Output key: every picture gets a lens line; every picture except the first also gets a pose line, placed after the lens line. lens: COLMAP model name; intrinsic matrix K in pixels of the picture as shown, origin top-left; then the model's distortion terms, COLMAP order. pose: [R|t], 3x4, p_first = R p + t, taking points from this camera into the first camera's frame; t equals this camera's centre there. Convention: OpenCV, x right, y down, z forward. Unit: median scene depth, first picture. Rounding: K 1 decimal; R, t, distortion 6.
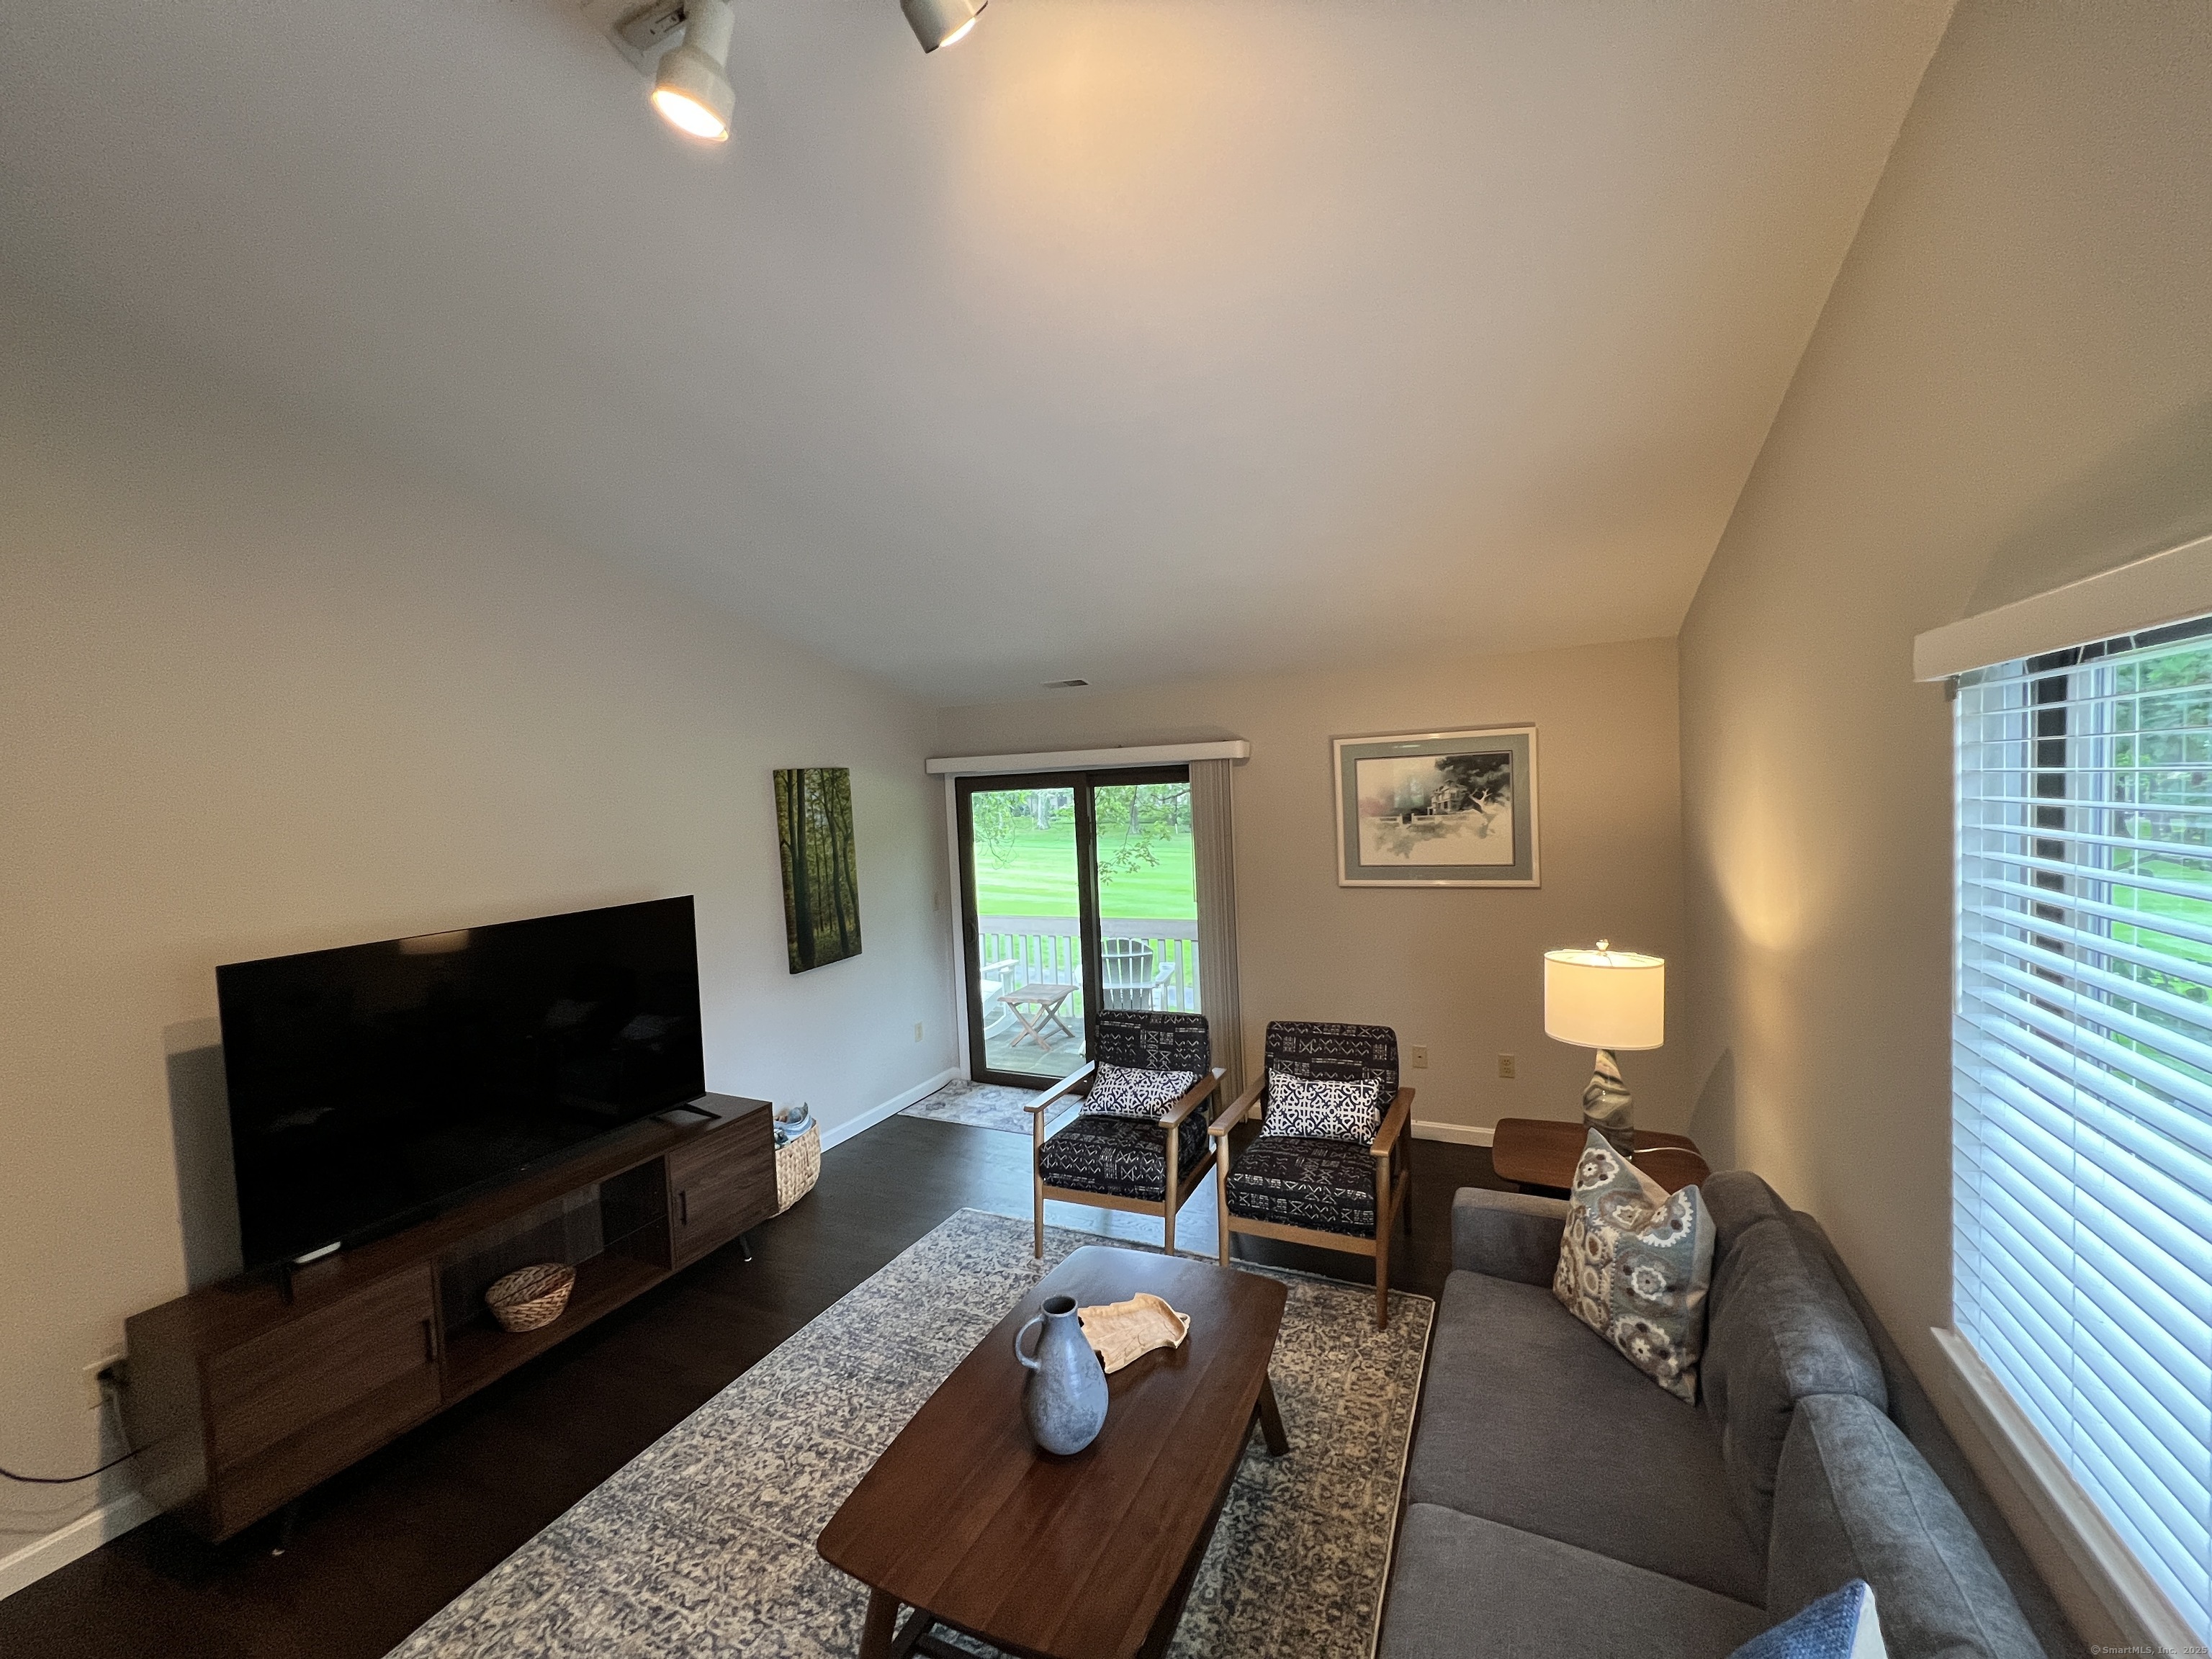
lens RADIAL K [[885.8, 0, 1106.0], [0, 885.8, 829.5], [0, 0, 1]] dist [0.001278, -0.000540]
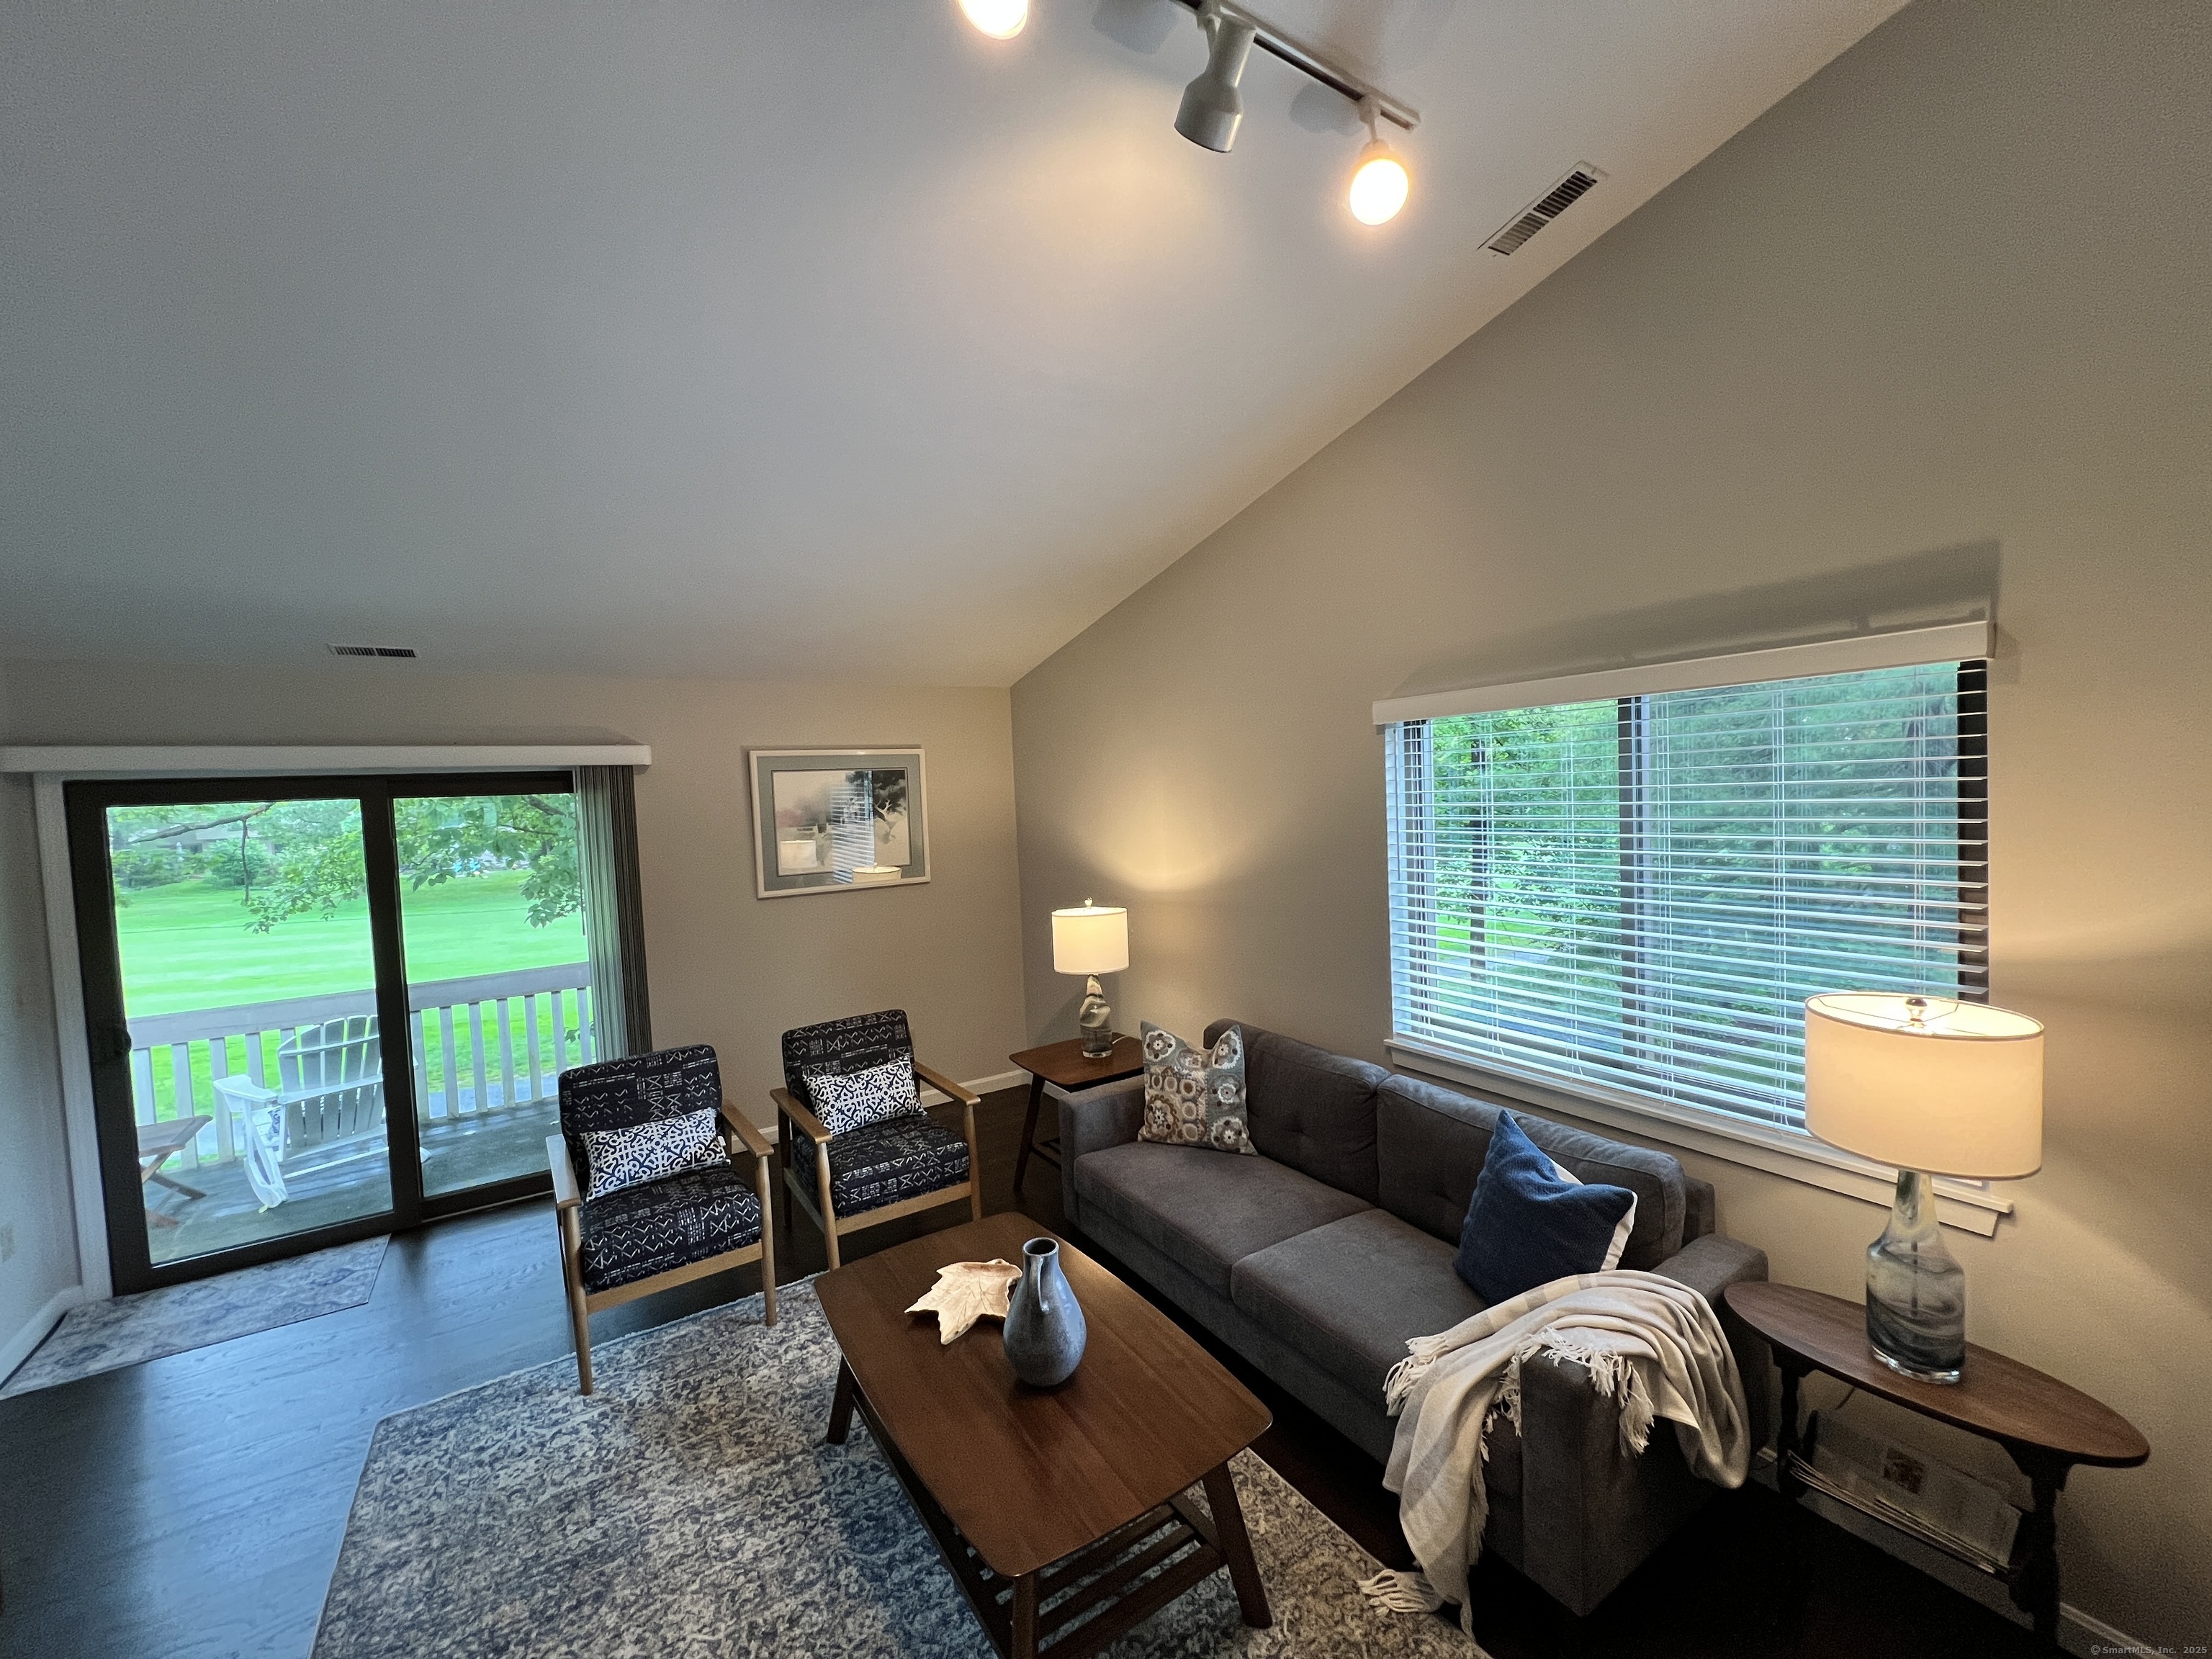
lens RADIAL K [[885.8, 0, 1106.0], [0, 885.8, 829.5], [0, 0, 1]] dist [0.001278, -0.000540]
pose [[0.529123, -0.015828, 0.848397, -0.444861], [0.055451, 0.998334, -0.015957, 0.029305], [-0.846731, 0.055488, 0.529119, 0.170890]]
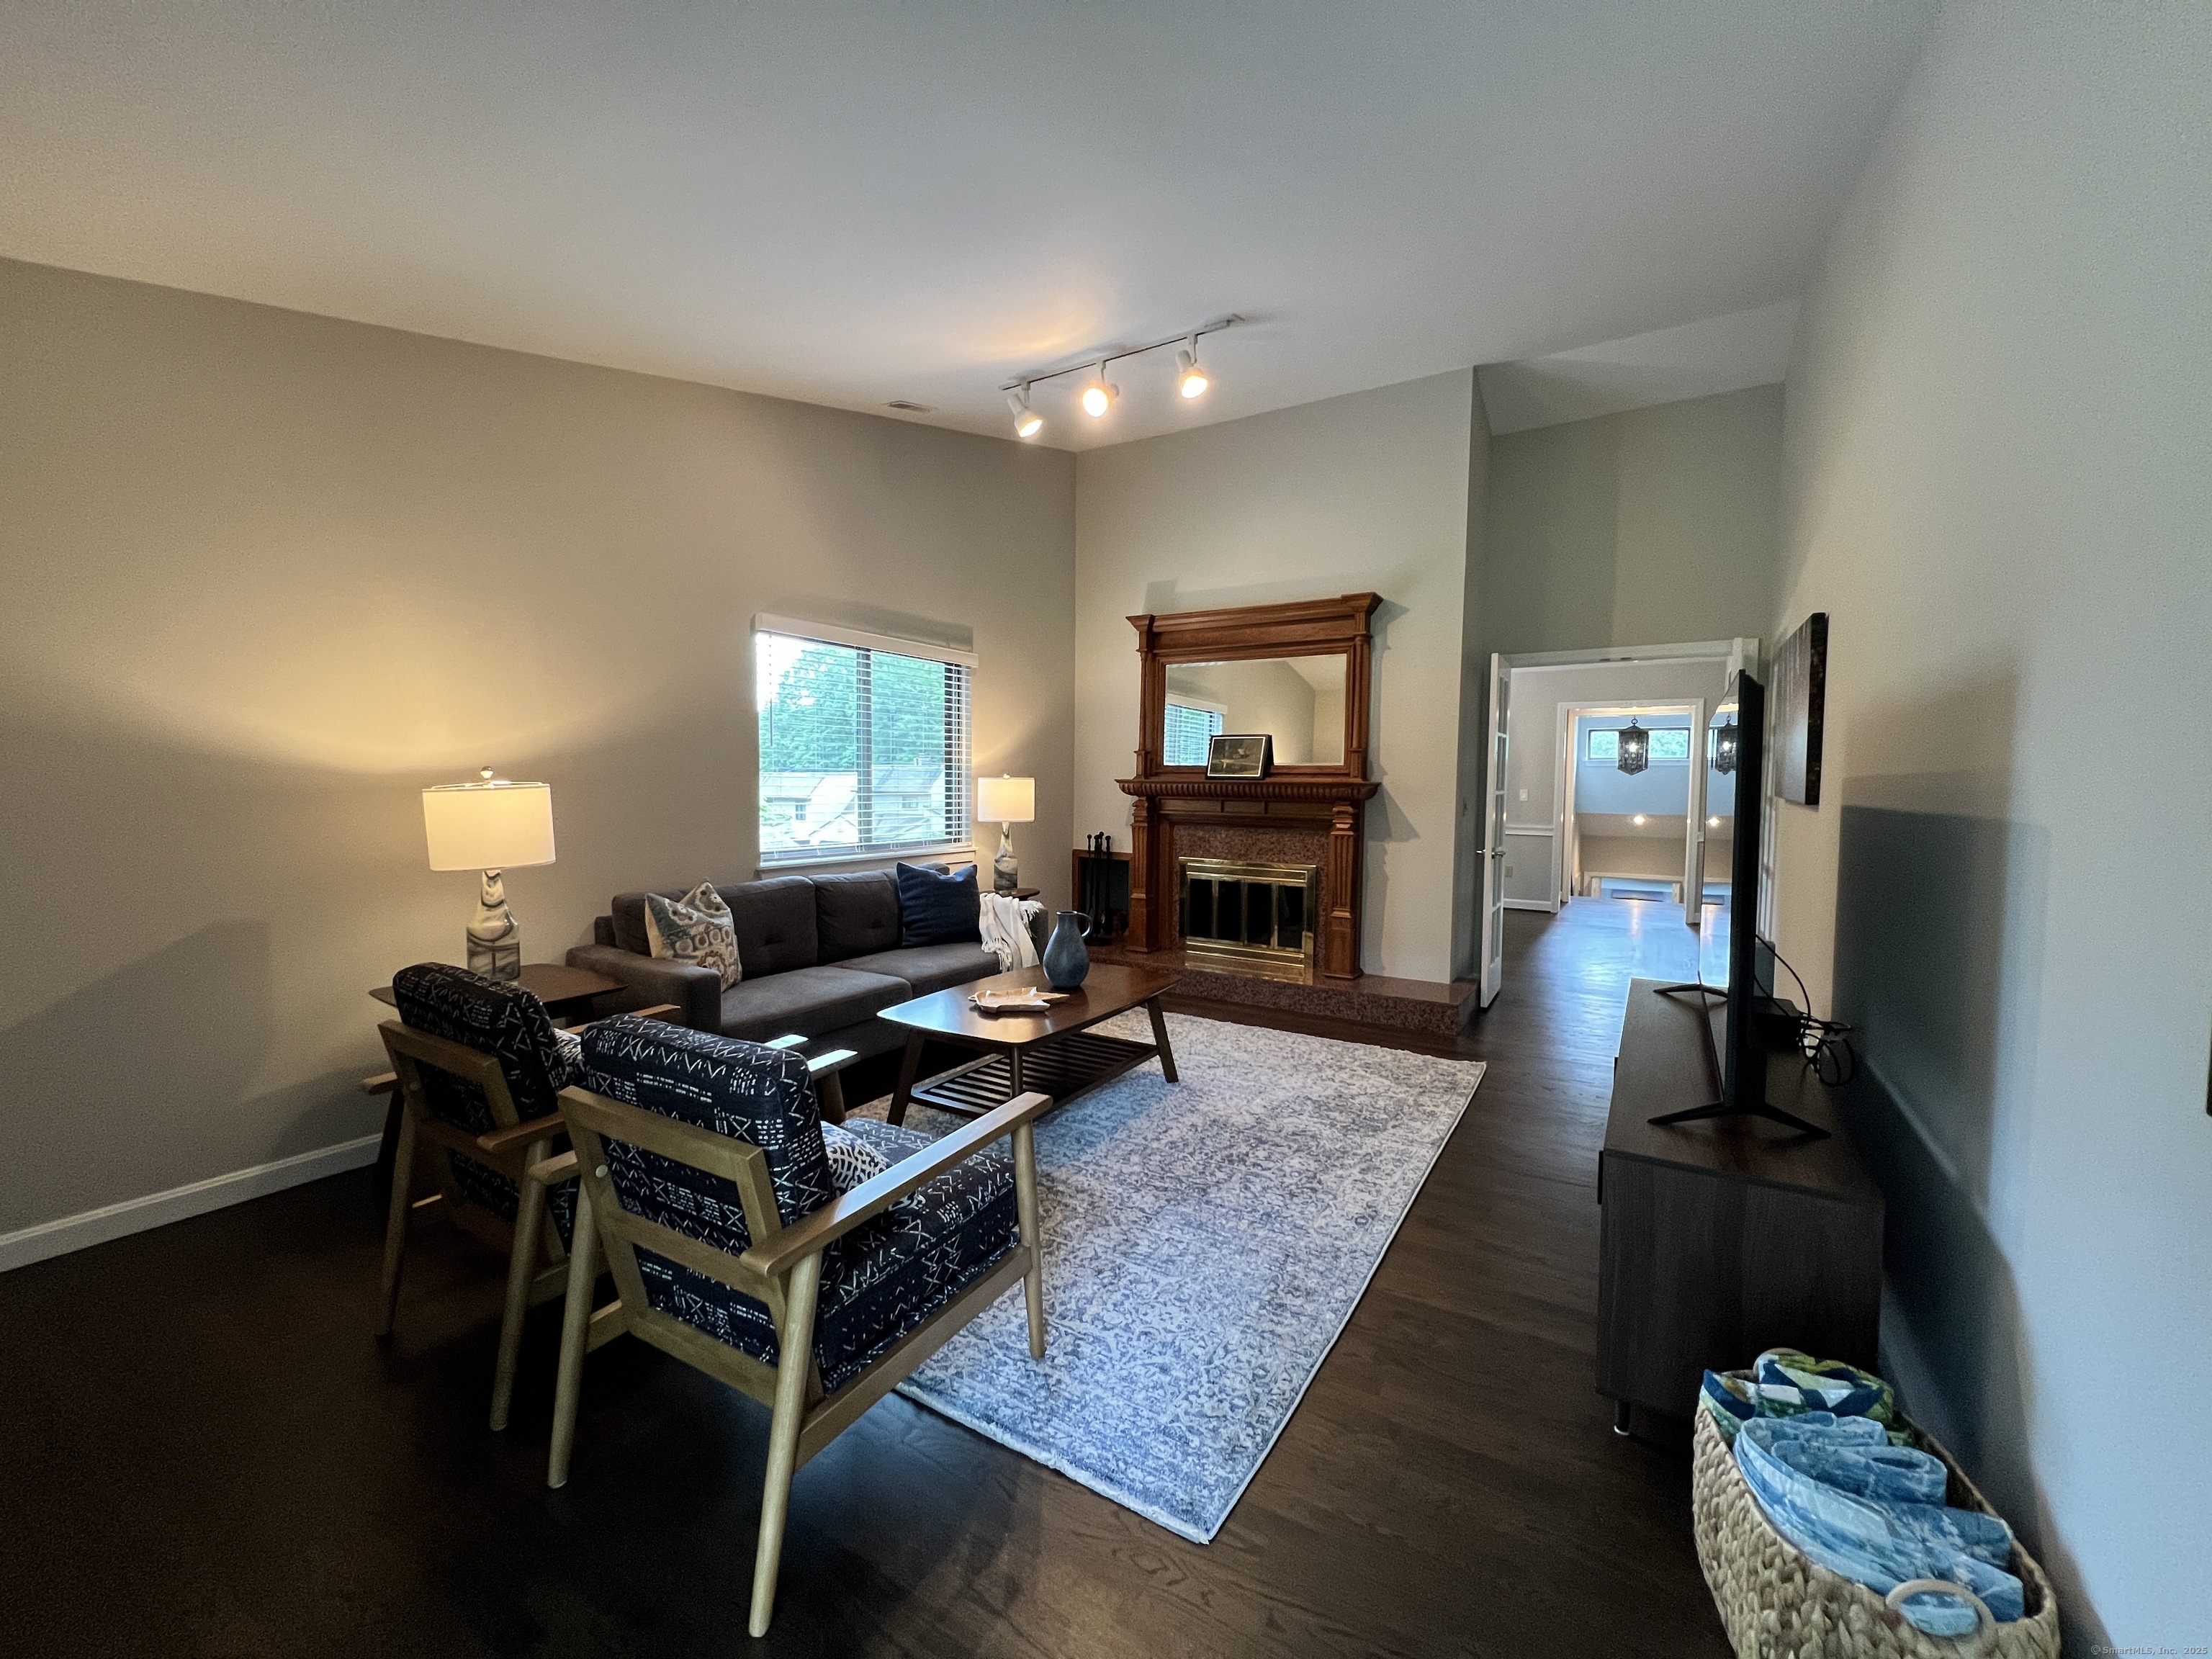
lens RADIAL K [[885.8, 0, 1106.0], [0, 885.8, 829.5], [0, 0, 1]] dist [0.001278, -0.000540]
pose [[-0.992370, 0.027935, 0.120088, -0.179797], [0.038975, 0.995126, 0.090586, 0.095337], [-0.116972, 0.094575, -0.988622, 1.399028]]
